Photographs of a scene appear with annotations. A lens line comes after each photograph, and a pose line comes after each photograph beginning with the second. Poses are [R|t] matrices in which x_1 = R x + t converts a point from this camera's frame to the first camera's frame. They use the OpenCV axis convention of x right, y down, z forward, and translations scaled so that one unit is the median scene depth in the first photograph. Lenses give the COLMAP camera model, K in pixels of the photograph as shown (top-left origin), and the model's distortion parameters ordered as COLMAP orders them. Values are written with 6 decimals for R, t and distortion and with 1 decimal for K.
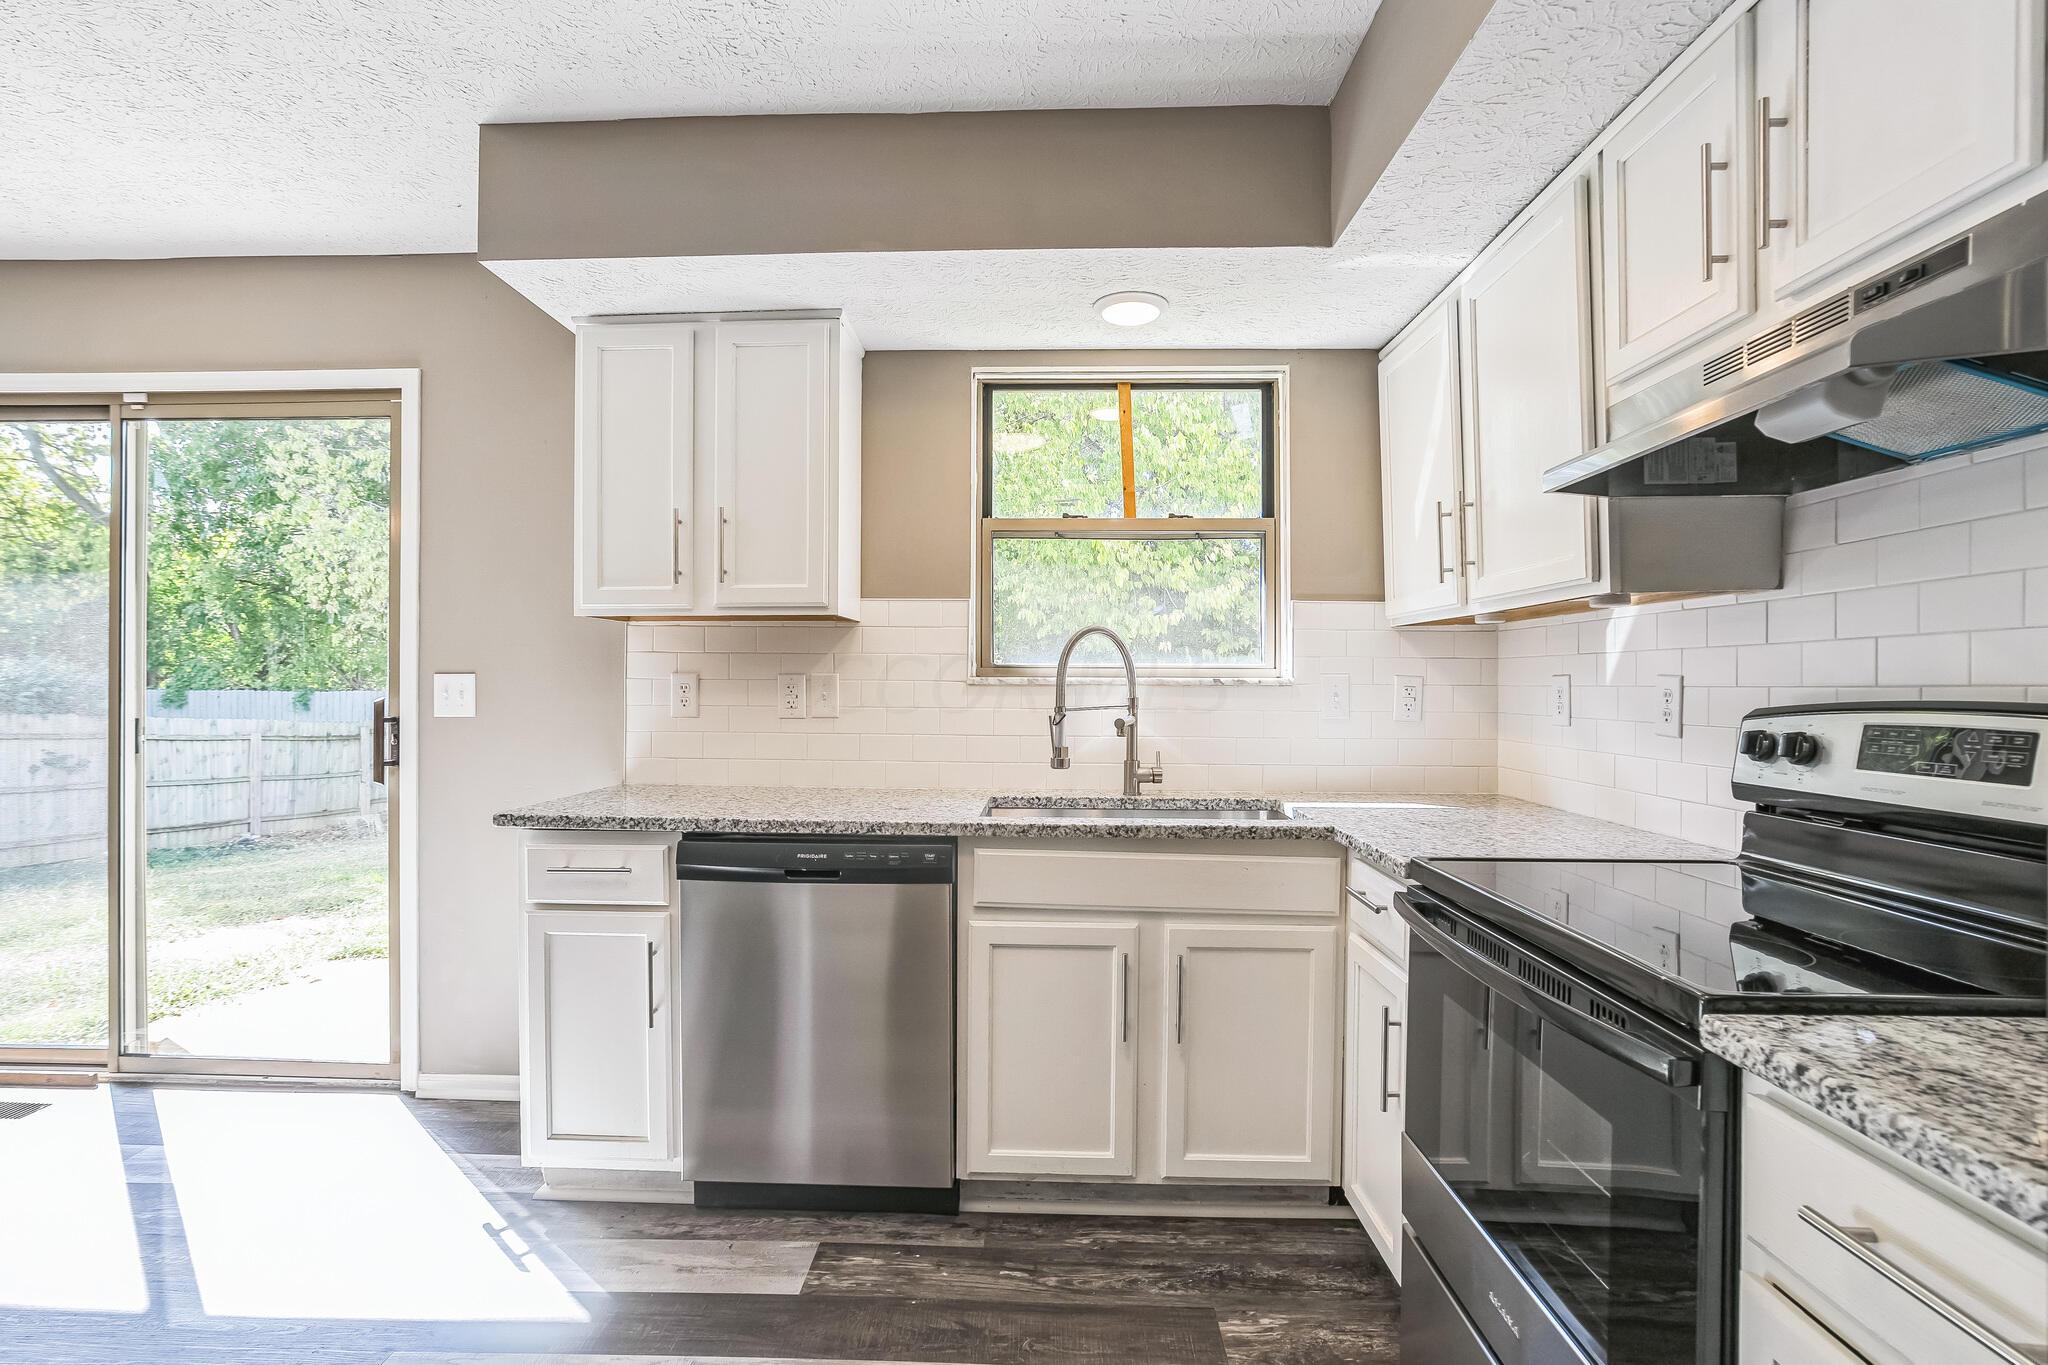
lens RADIAL K [[978.3, 0, 1015.9], [0, 978.3, 682.4], [0, 0, 1]] dist [0.001174, -0.000018]
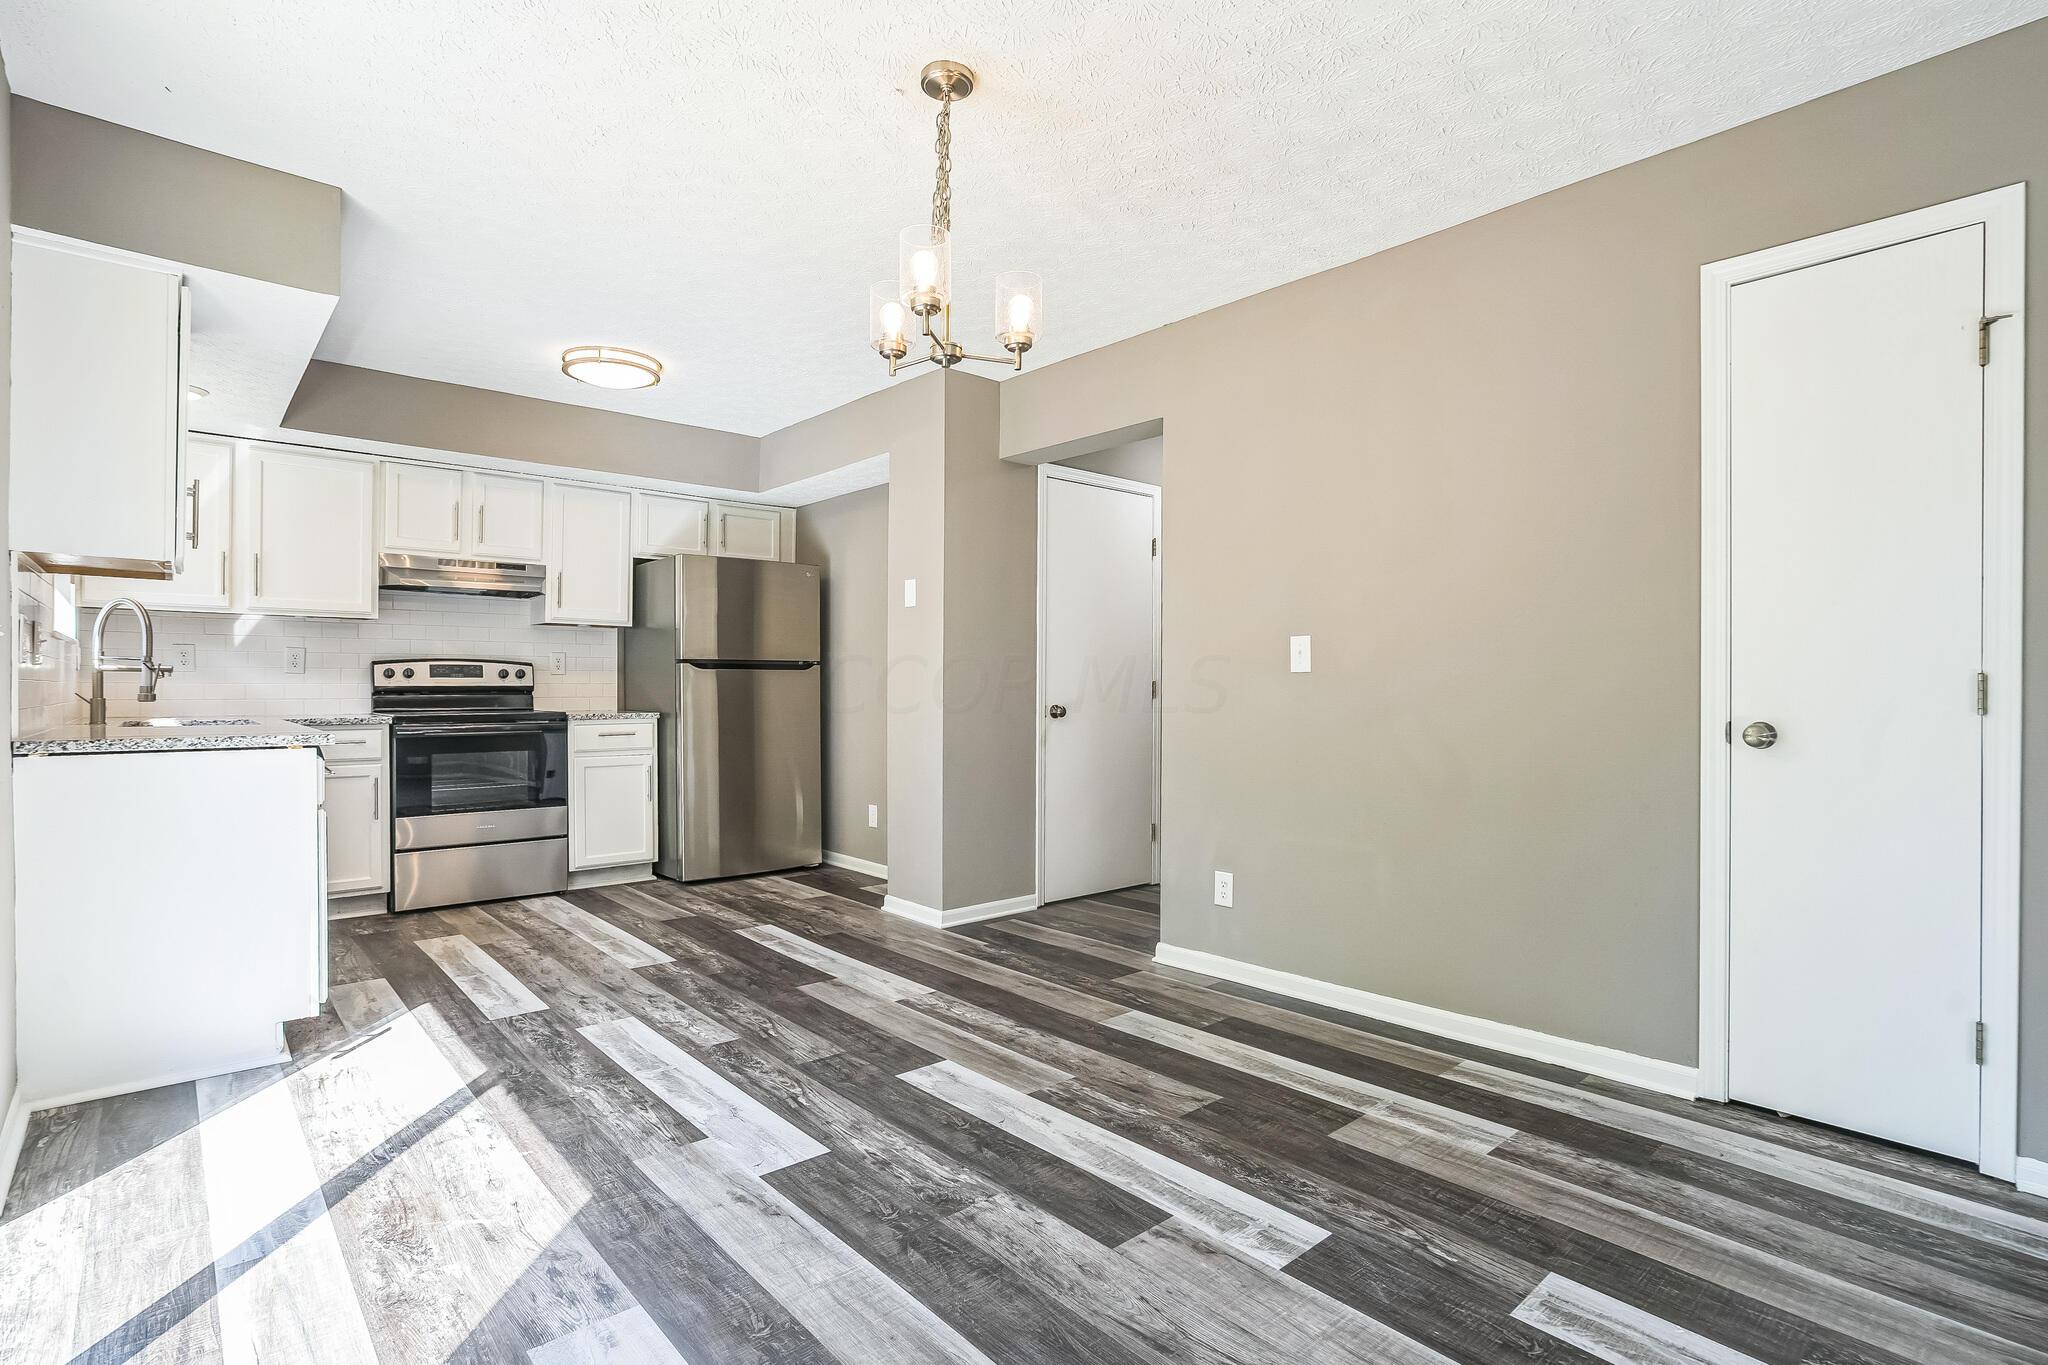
lens RADIAL K [[978.3, 0, 1015.1], [0, 978.3, 689.3], [0, 0, 1]] dist [0.001174, -0.000018]
pose [[-0.698375, -0.007674, 0.715691, -2.281685], [-0.009025, 0.999957, 0.001915, 0.075204], [-0.715675, -0.005122, -0.698415, 1.396220]]
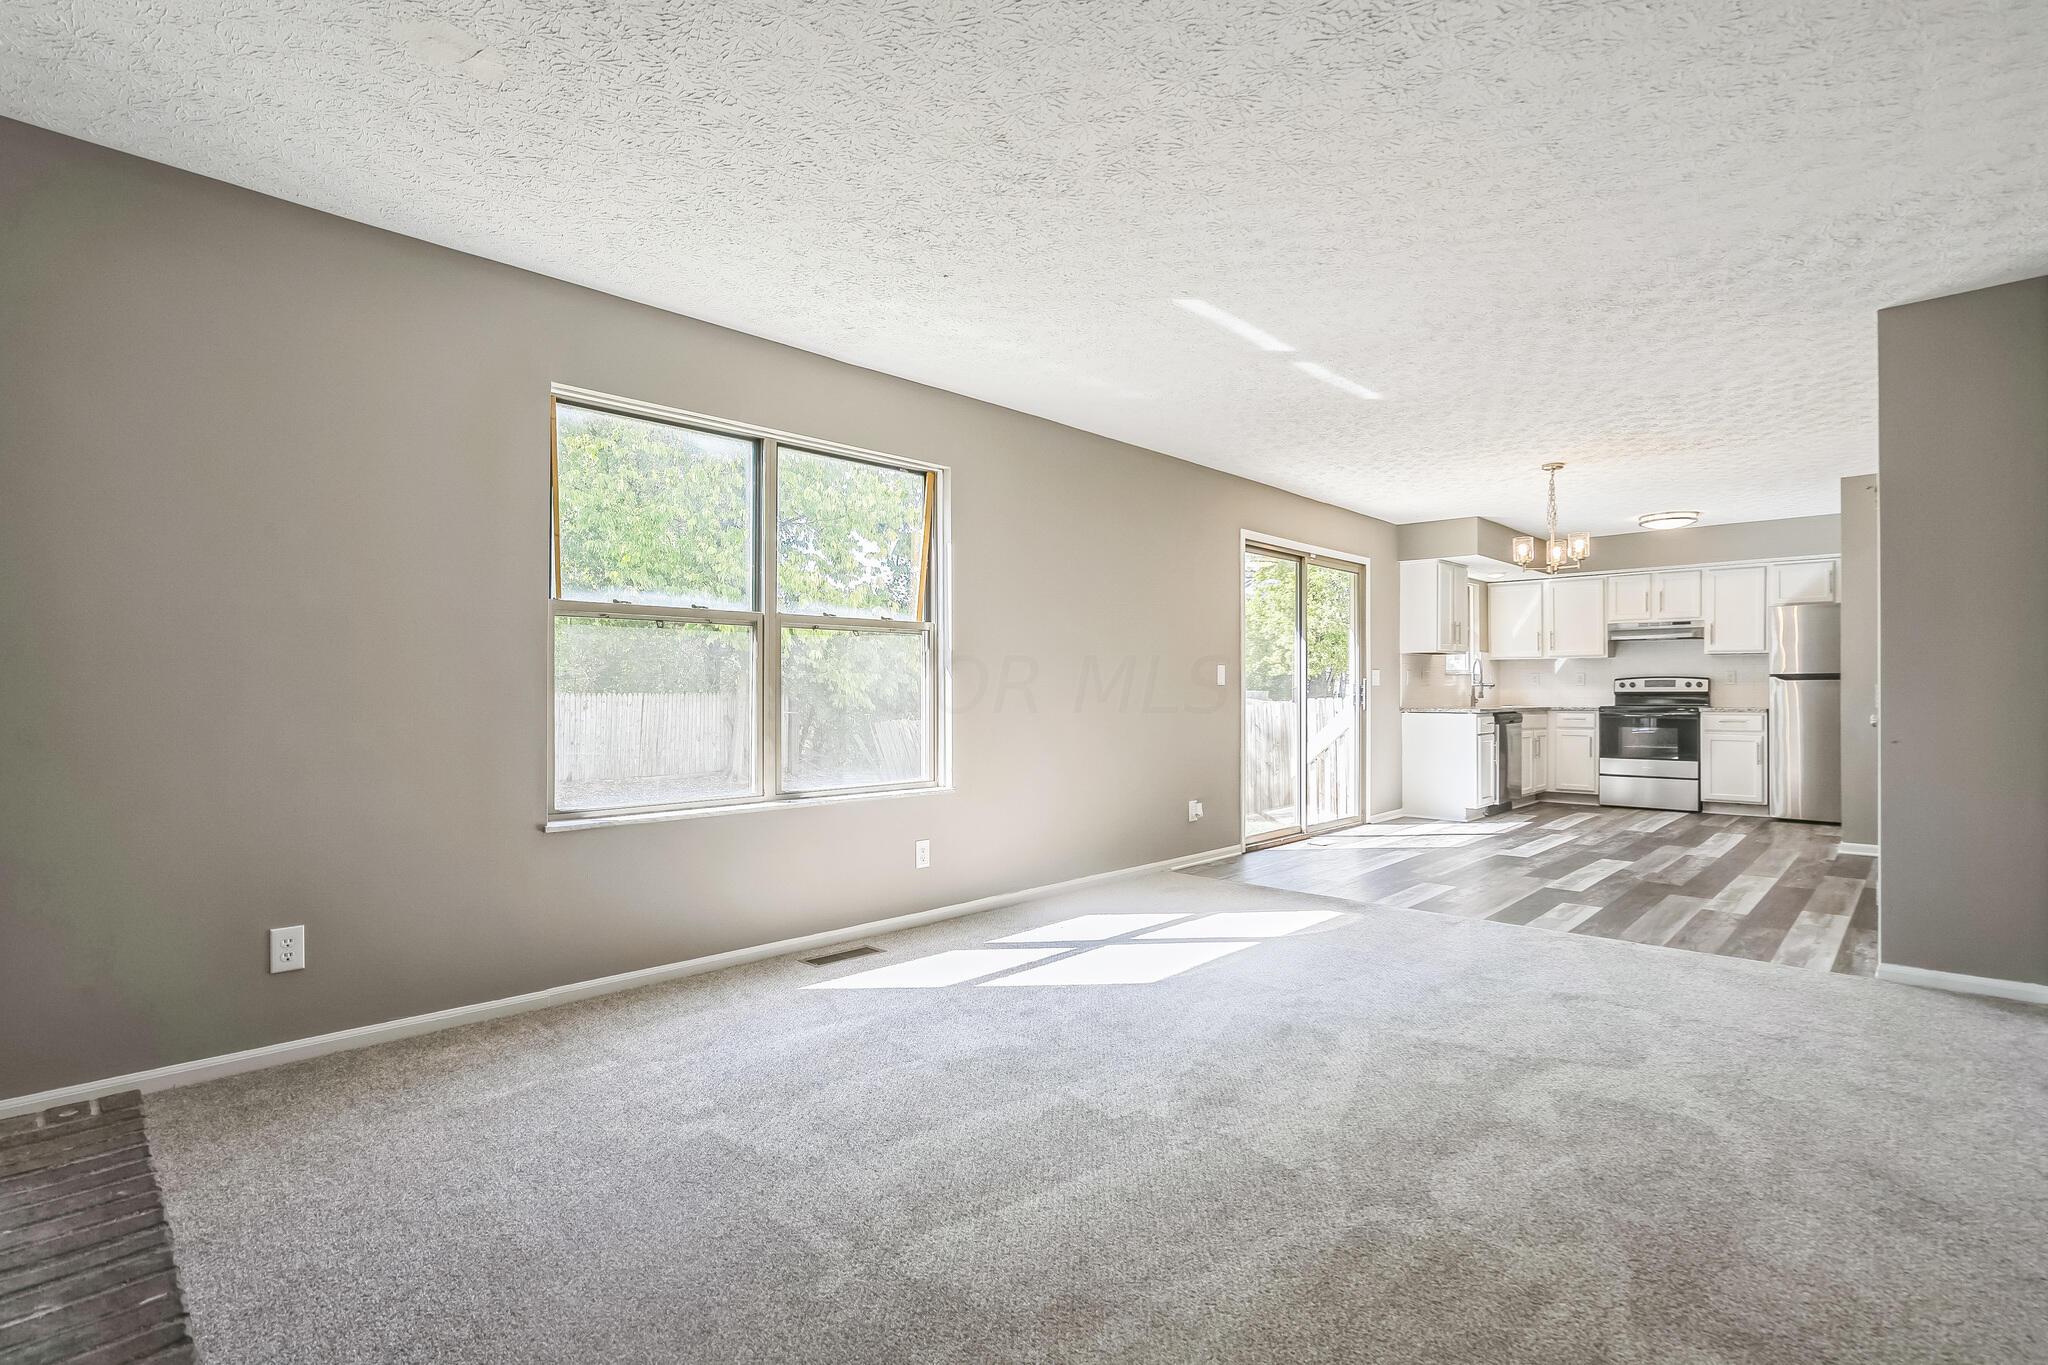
lens RADIAL K [[978.3, 0, 1022.7], [0, 978.3, 688.6], [0, 0, 1]] dist [0.001174, -0.000018]
pose [[0.658186, -0.002664, 0.752851, -4.873880], [-0.000835, 0.999991, 0.004269, 0.052695], [-0.752855, -0.003438, 0.658177, -0.134377]]
